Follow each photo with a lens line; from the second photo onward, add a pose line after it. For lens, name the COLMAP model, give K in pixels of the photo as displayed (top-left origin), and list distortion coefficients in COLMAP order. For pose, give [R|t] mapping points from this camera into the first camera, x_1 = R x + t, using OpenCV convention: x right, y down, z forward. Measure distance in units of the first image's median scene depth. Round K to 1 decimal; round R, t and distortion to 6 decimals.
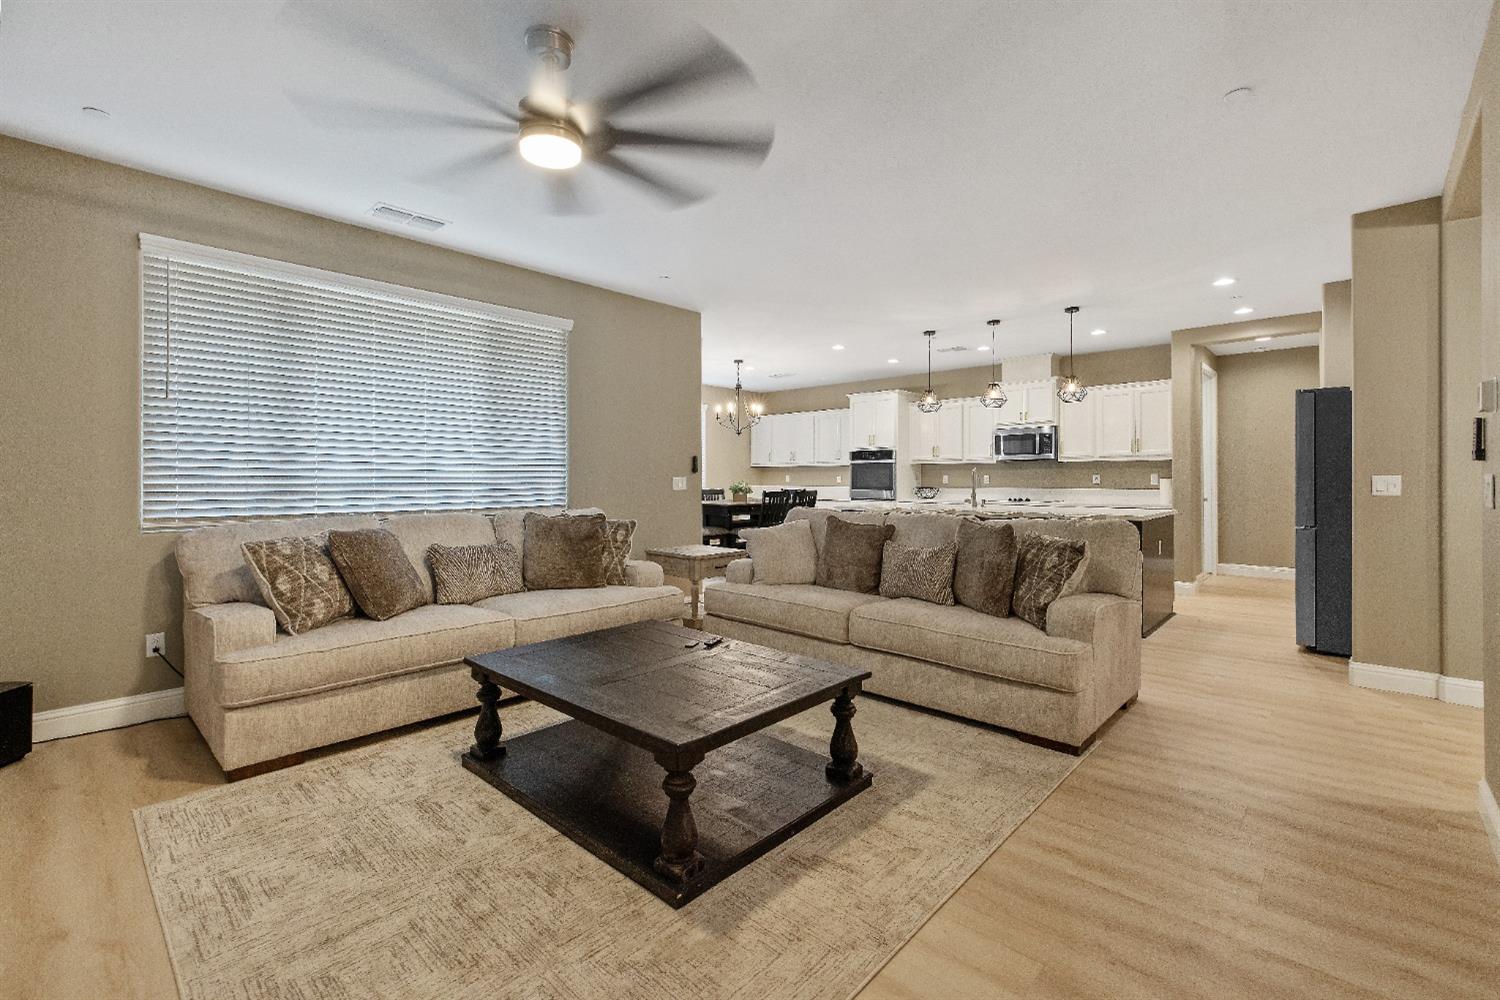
lens RADIAL K [[642.9, 0, 746.4], [0, 642.9, 477.2], [0, 0, 1]] dist [0.001651, 0.001113]
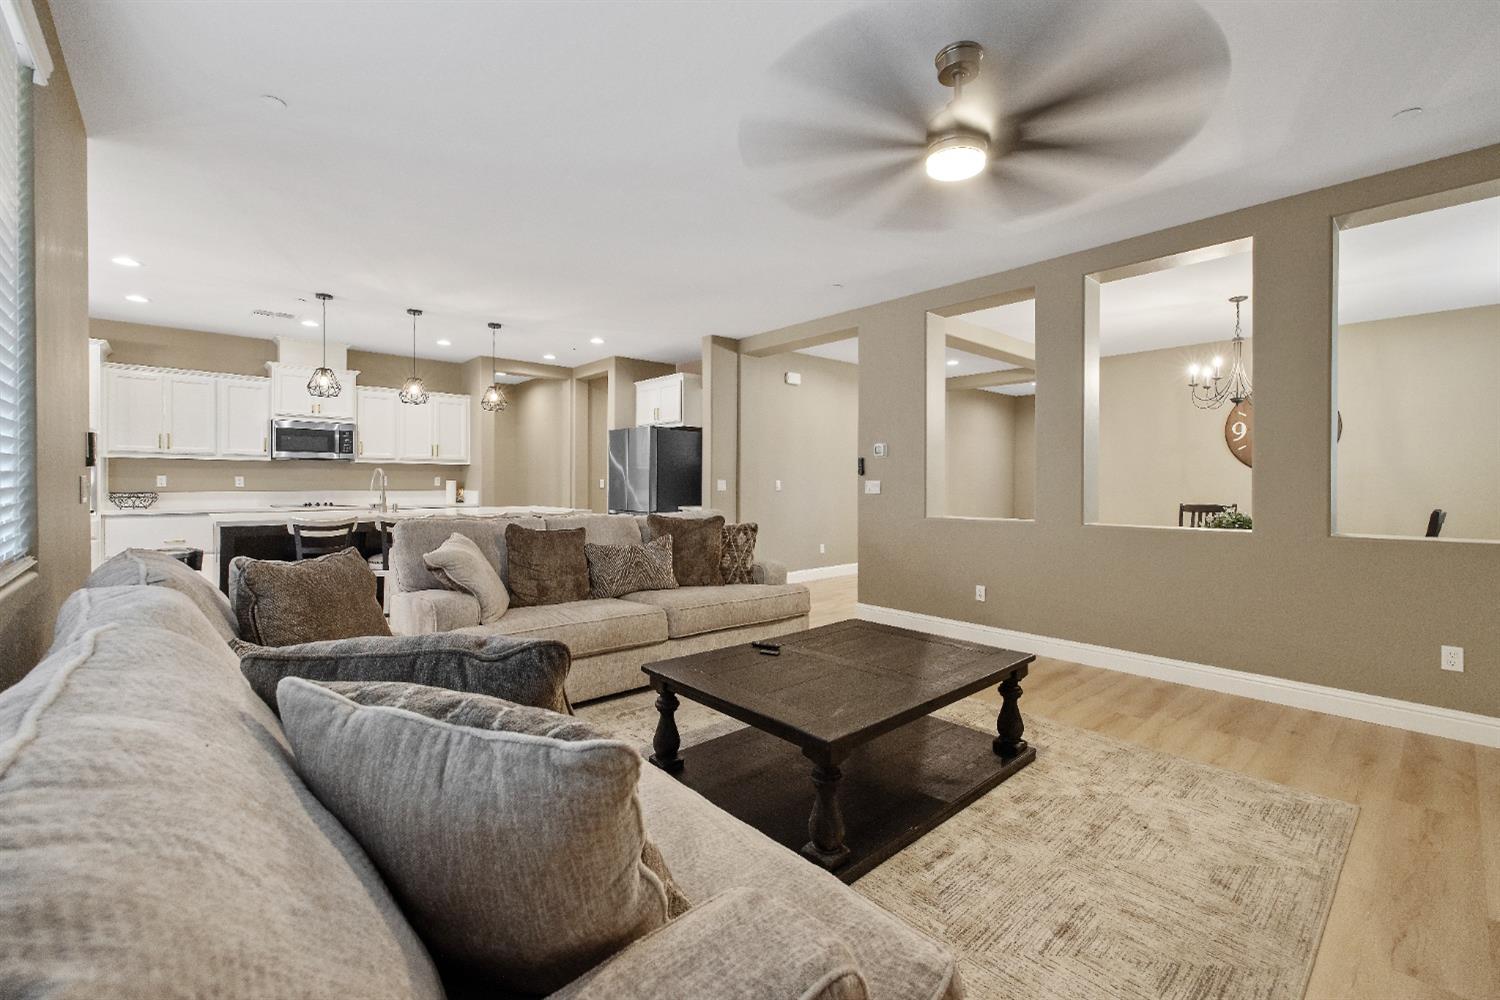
lens RADIAL K [[642.9, 0, 757.6], [0, 642.9, 480.9], [0, 0, 1]] dist [0.001651, 0.001113]
pose [[0.074510, 0.003102, 0.997215, -0.400915], [-0.006237, 0.999977, -0.002644, 0.001560], [-0.997201, -0.006023, 0.074527, 0.348787]]
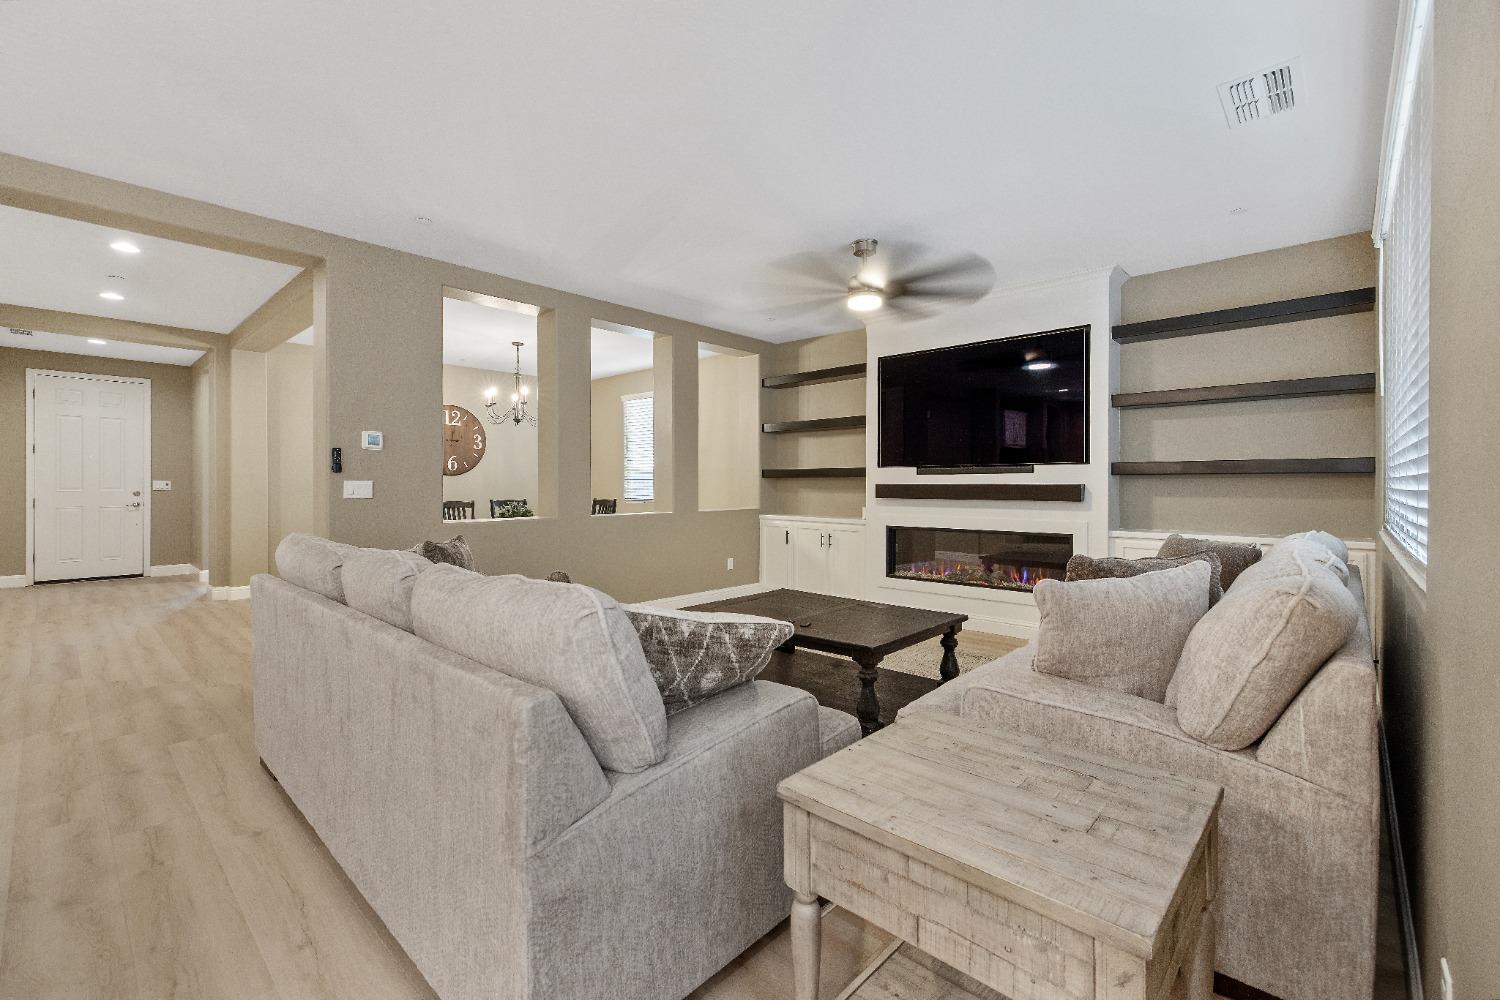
lens RADIAL K [[642.9, 0, 749.5], [0, 642.9, 485.0], [0, 0, 1]] dist [0.001651, 0.001113]
pose [[-0.999765, 0.001046, -0.021667, 0.004023], [0.001068, 0.999999, -0.001027, 0.003059], [0.021666, -0.001050, -0.999765, 0.801284]]
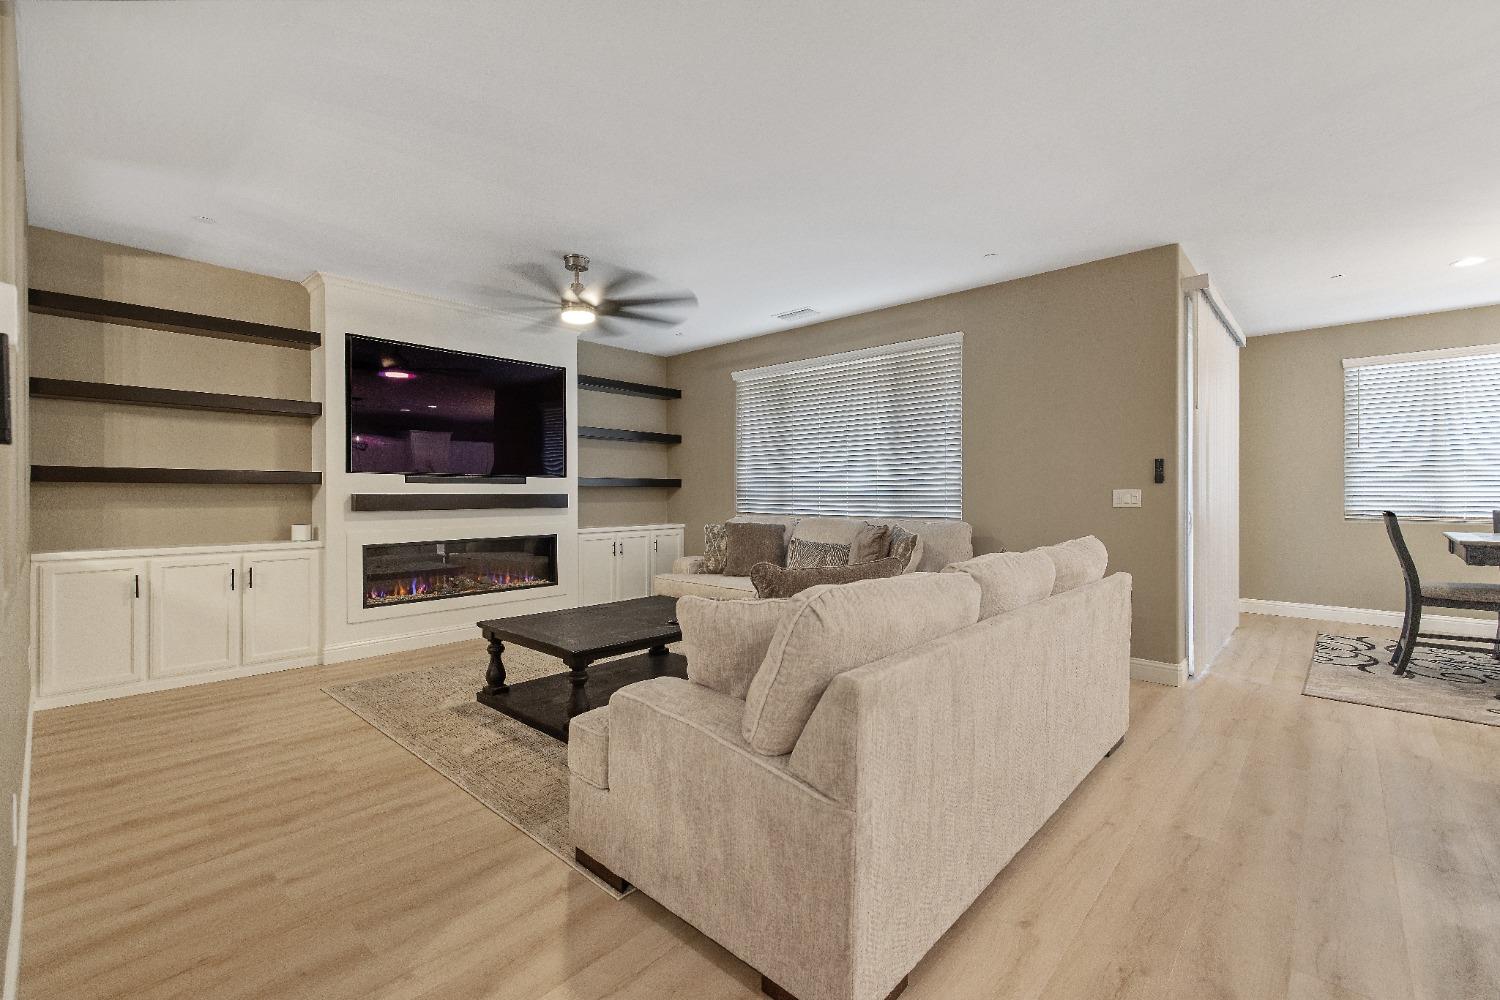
lens RADIAL K [[642.9, 0, 755.4], [0, 642.9, 490.1], [0, 0, 1]] dist [0.001651, 0.001113]
pose [[0.031766, -0.005732, -0.999479, 0.441618], [0.002911, 0.999980, -0.005642, 0.002178], [0.999491, -0.002730, 0.031782, 0.410181]]
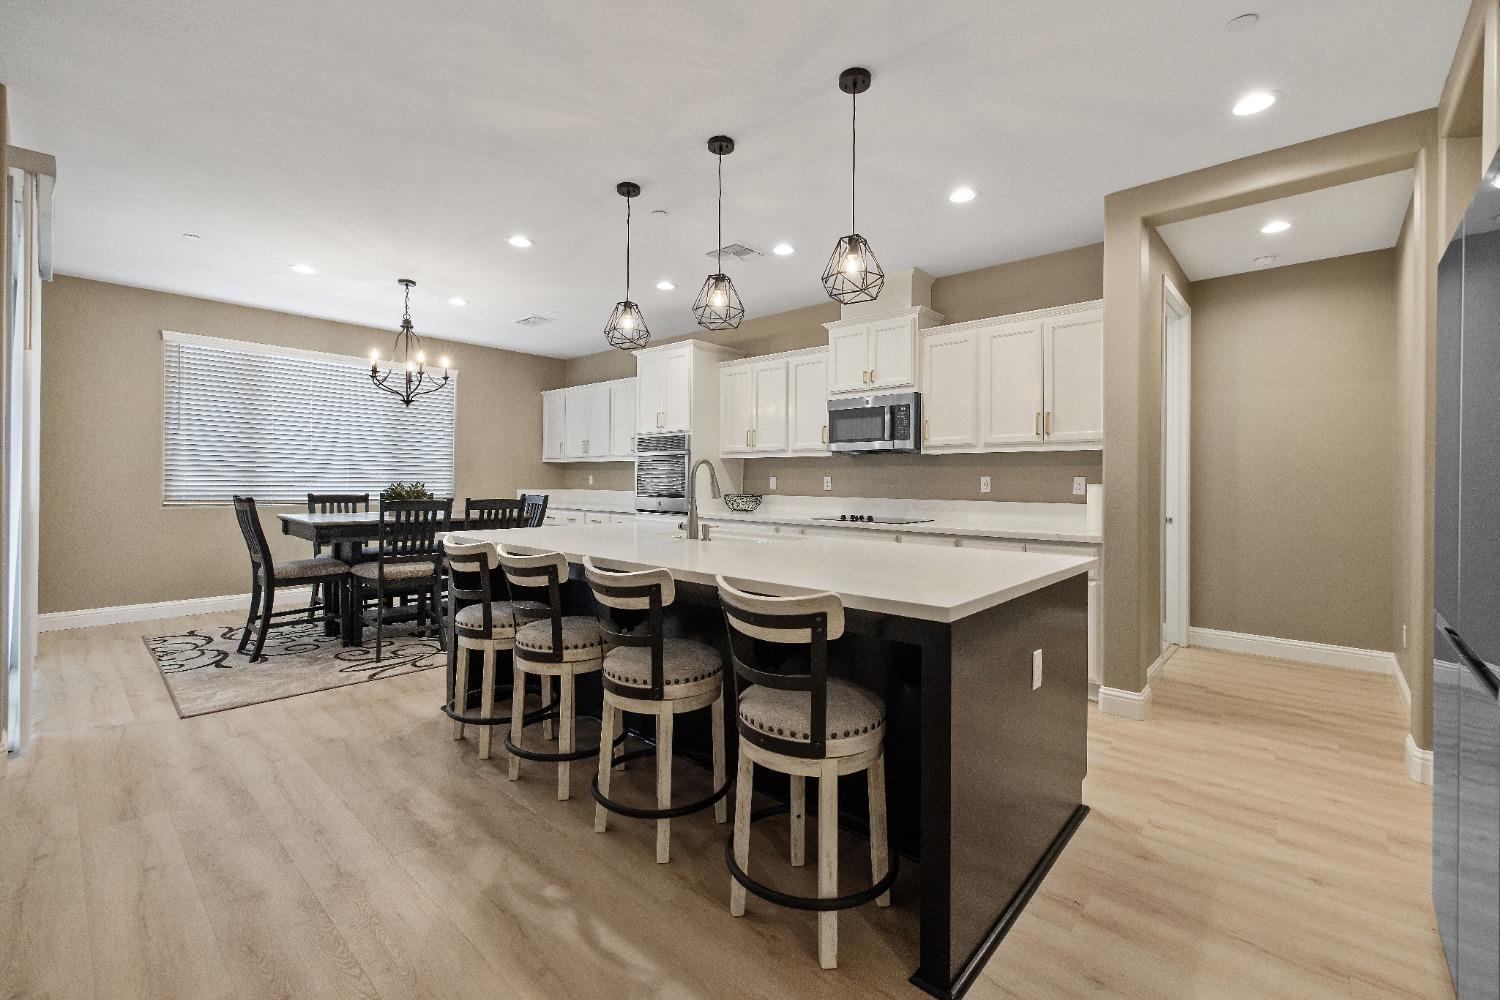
lens RADIAL K [[642.9, 0, 746.9], [0, 642.9, 478.3], [0, 0, 1]] dist [0.001651, 0.001113]
pose [[0.999655, 0.009578, 0.024466, 0.312633], [-0.009538, 0.999953, -0.001751, 0.000416], [-0.024482, 0.001517, 0.999699, 0.420988]]
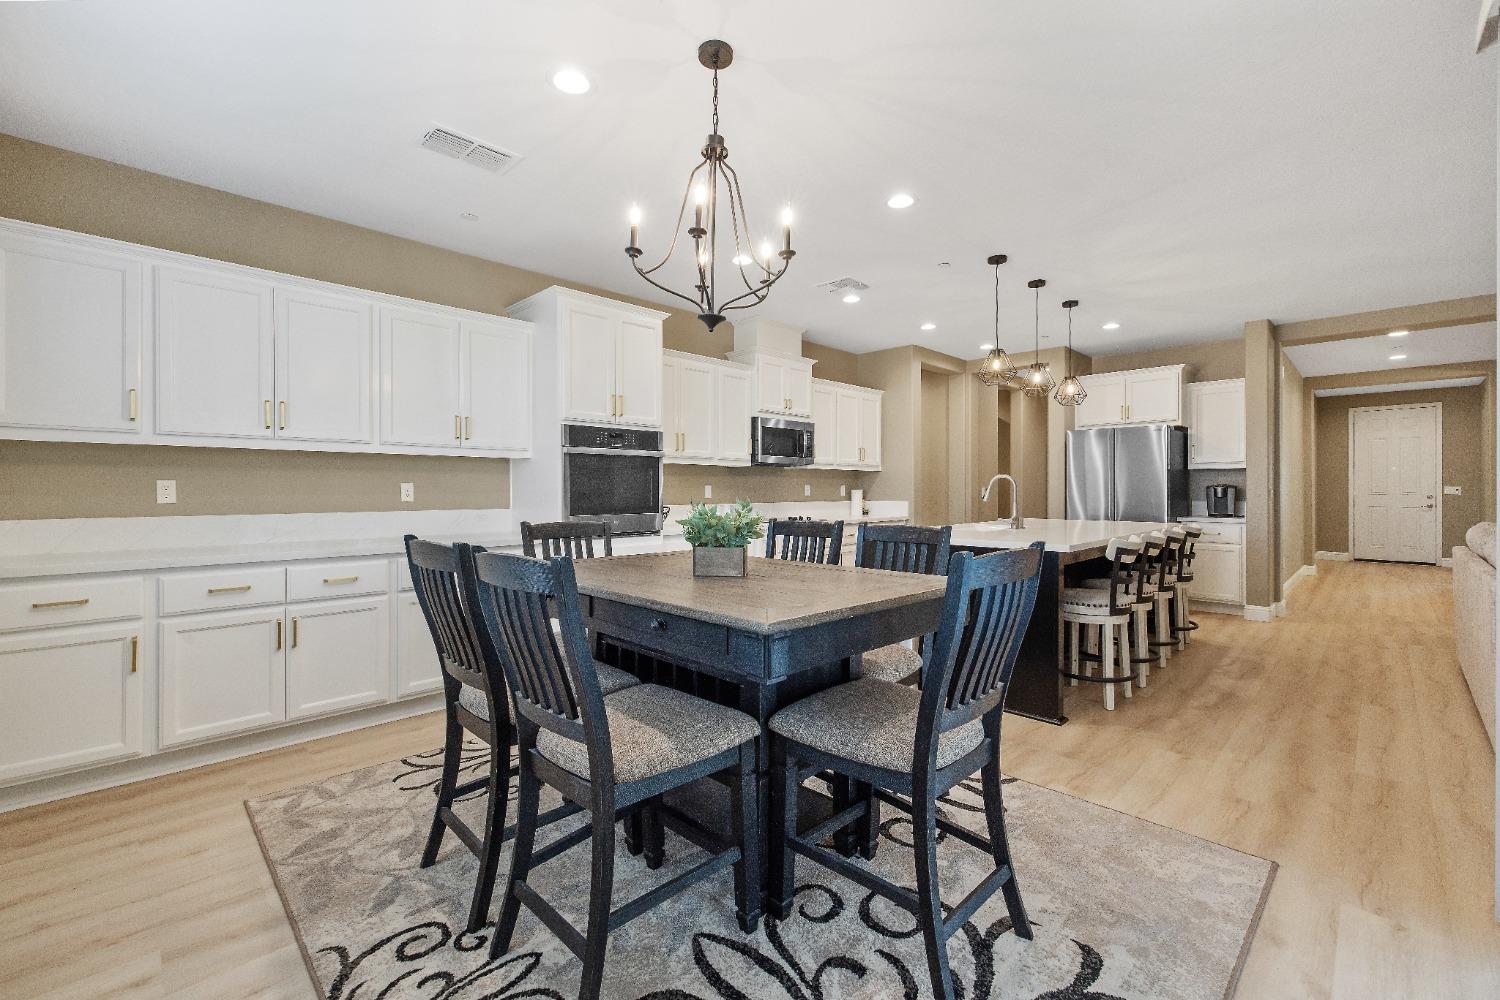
lens RADIAL K [[642.9, 0, 759.9], [0, 642.9, 488.1], [0, 0, 1]] dist [0.001651, 0.001113]
pose [[0.004703, 0.002498, 0.999986, -0.305399], [-0.001367, 0.999996, -0.002491, 0.002060], [-0.999988, -0.001355, 0.004707, 1.054808]]
